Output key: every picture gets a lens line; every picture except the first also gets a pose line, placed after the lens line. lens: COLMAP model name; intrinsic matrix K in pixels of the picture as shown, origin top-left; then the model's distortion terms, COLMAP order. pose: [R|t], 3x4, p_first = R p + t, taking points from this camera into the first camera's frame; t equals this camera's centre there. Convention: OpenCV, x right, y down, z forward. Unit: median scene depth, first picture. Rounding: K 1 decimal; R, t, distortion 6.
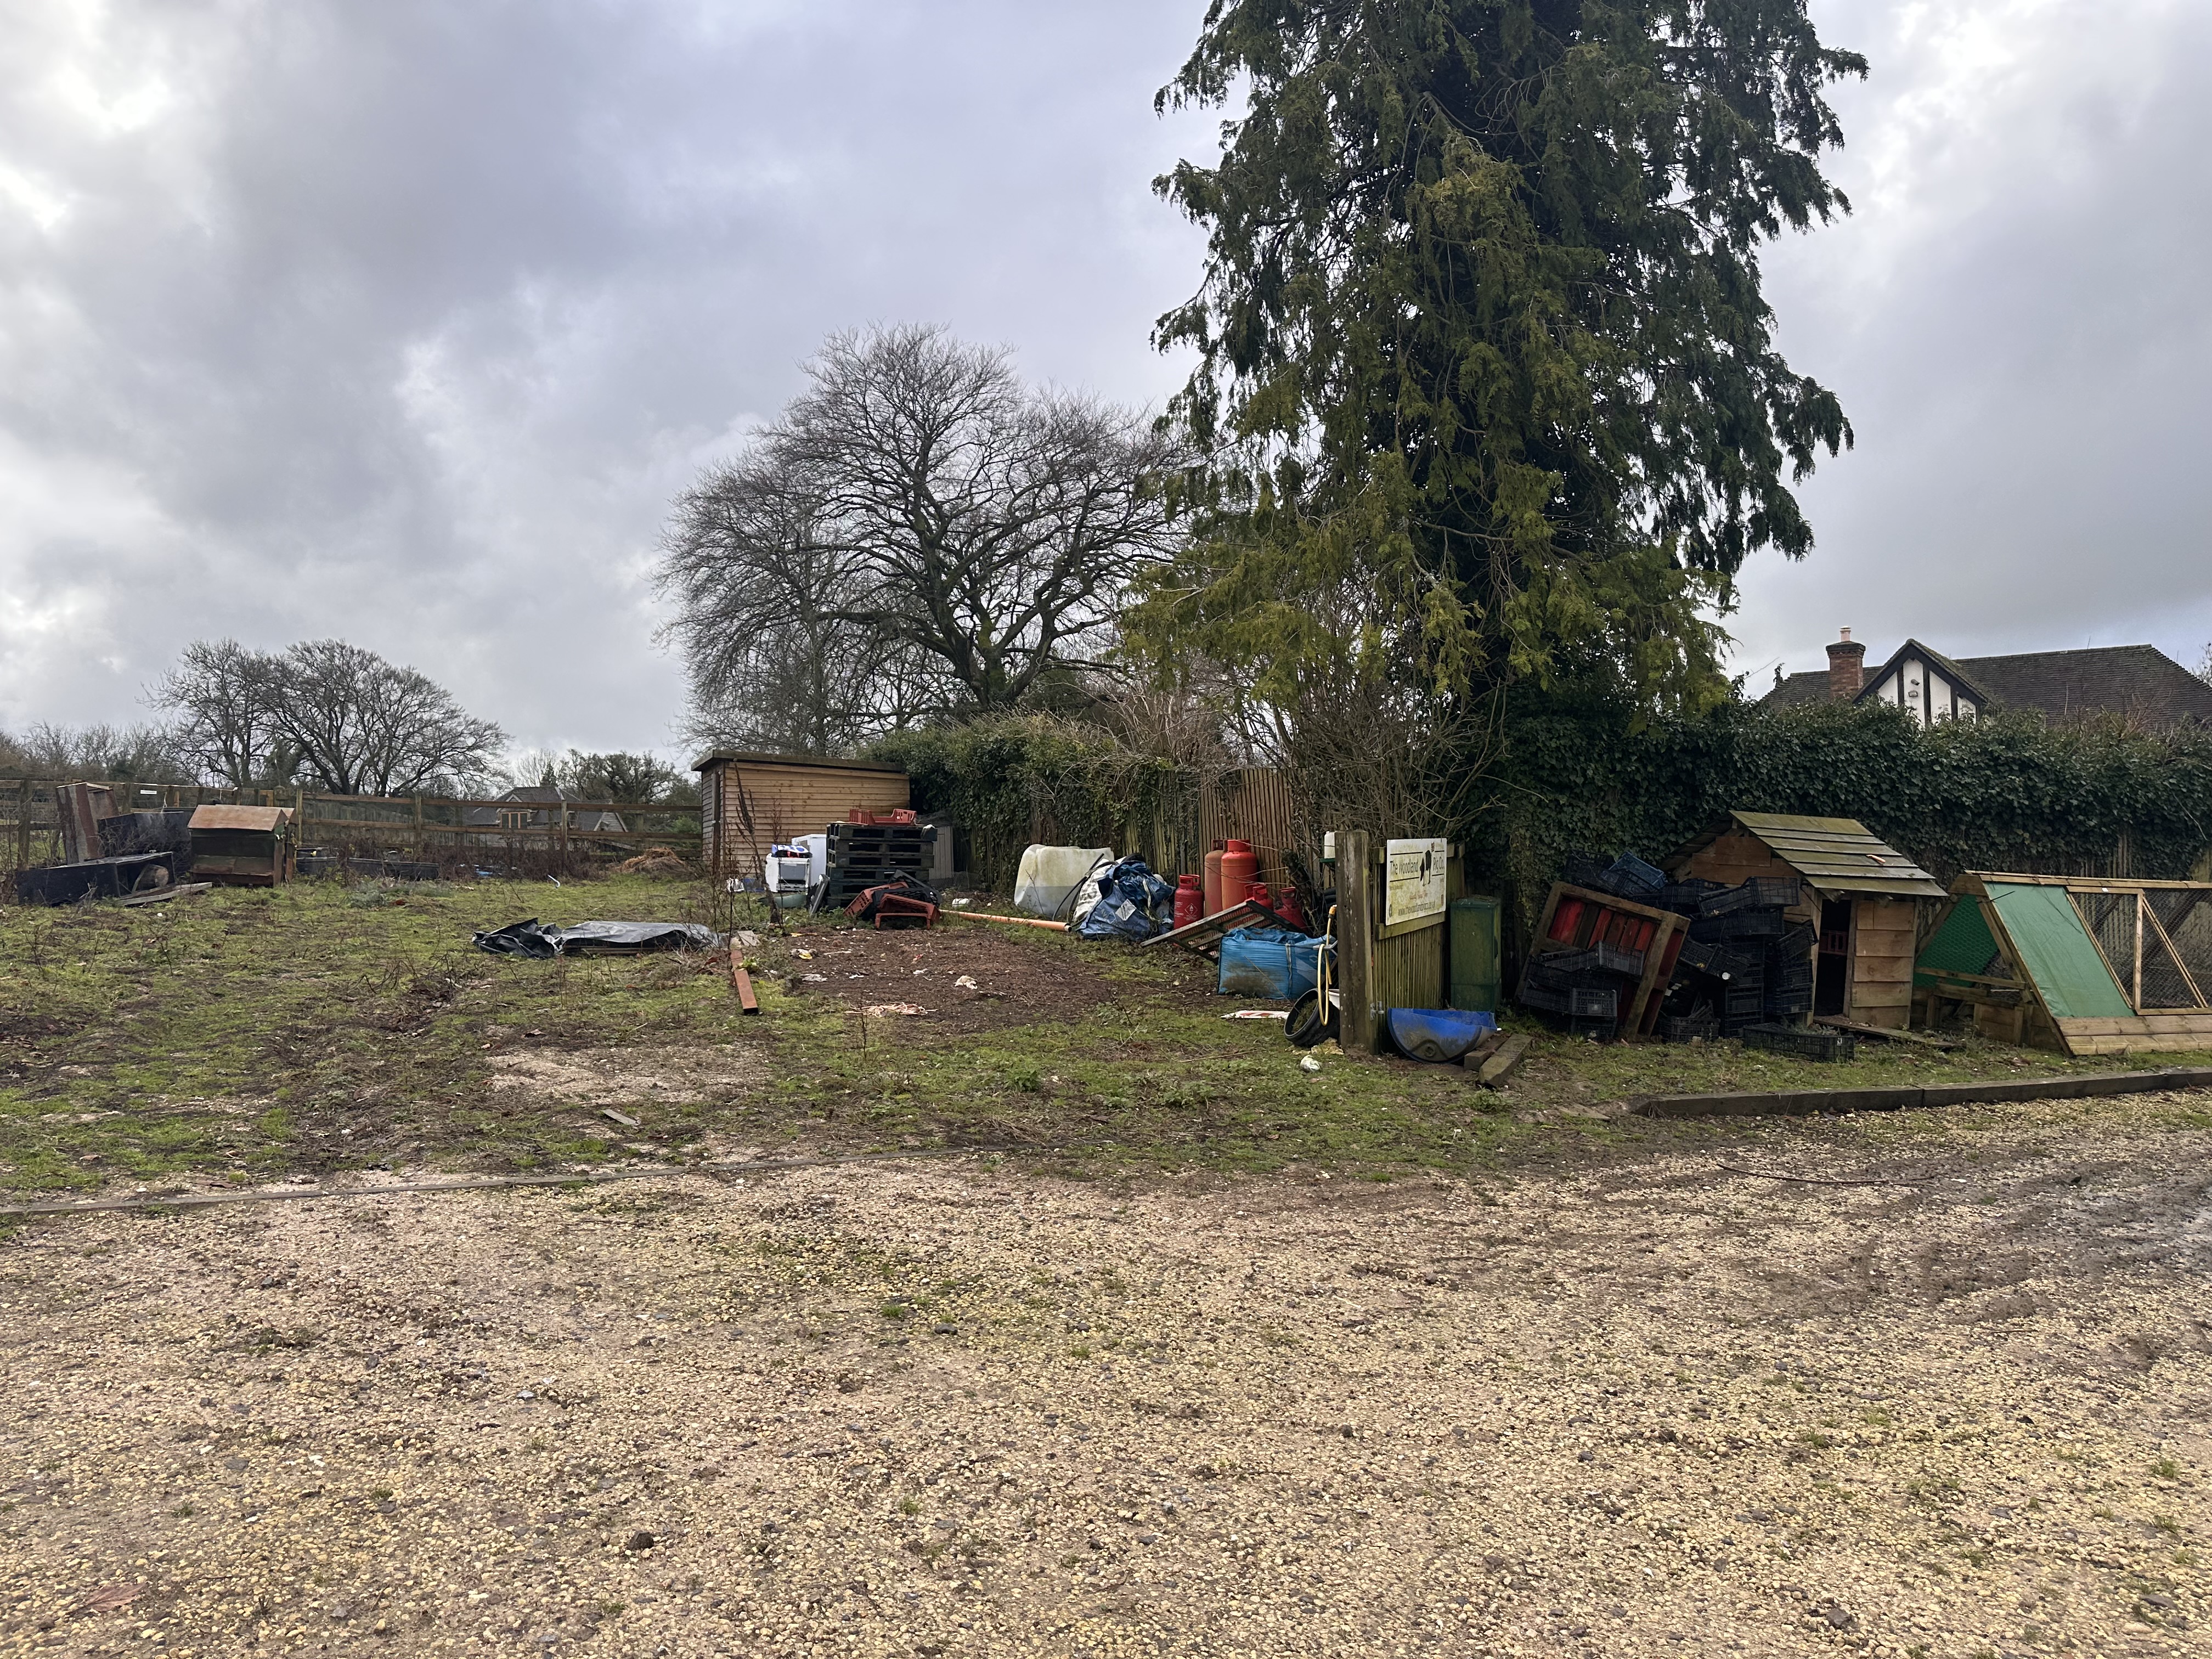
lens RADIAL K [[1496.3, 0, 1097.5], [0, 1496.3, 810.0], [0, 0, 1]] dist [0.004347, -0.028954]
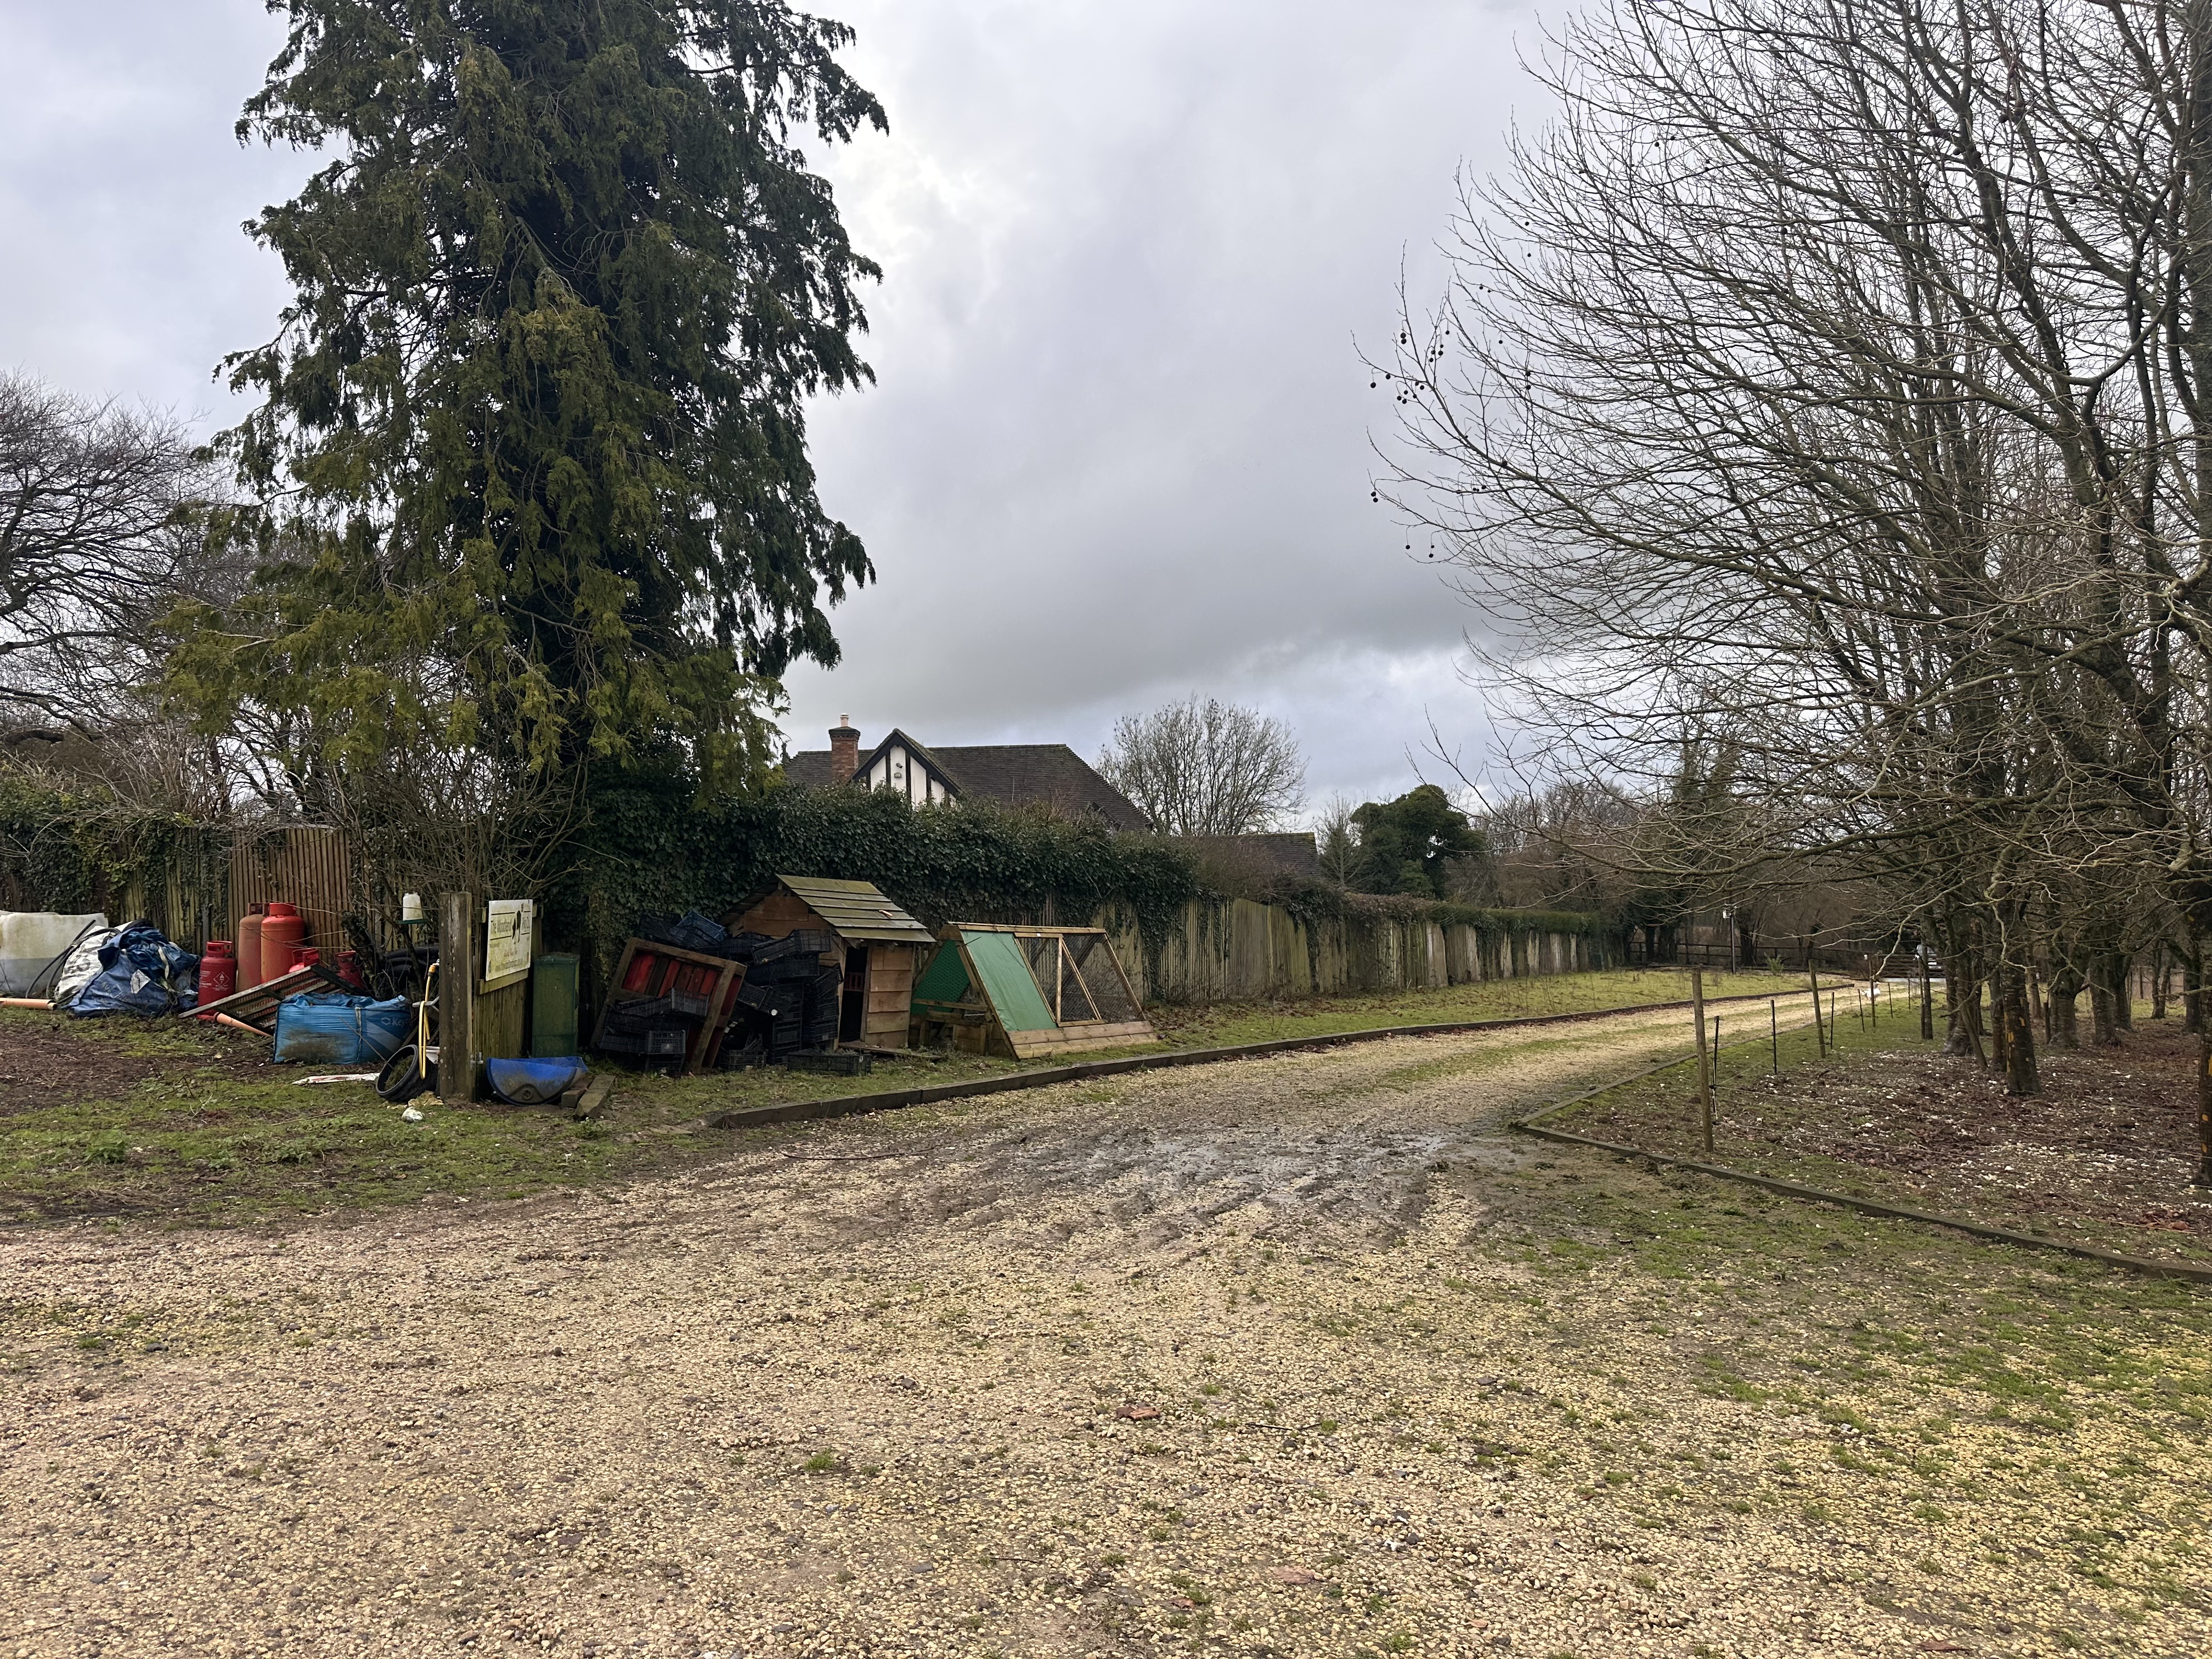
lens RADIAL K [[1544.4, 0, 1106.0], [0, 1544.4, 829.5], [0, 0, 1]] dist [-0.000781, -0.159372]
pose [[0.800821, 0.019589, 0.598584, -0.105182], [-0.002412, 0.999562, -0.029484, 0.000061], [-0.598899, 0.022168, 0.800518, -0.145911]]
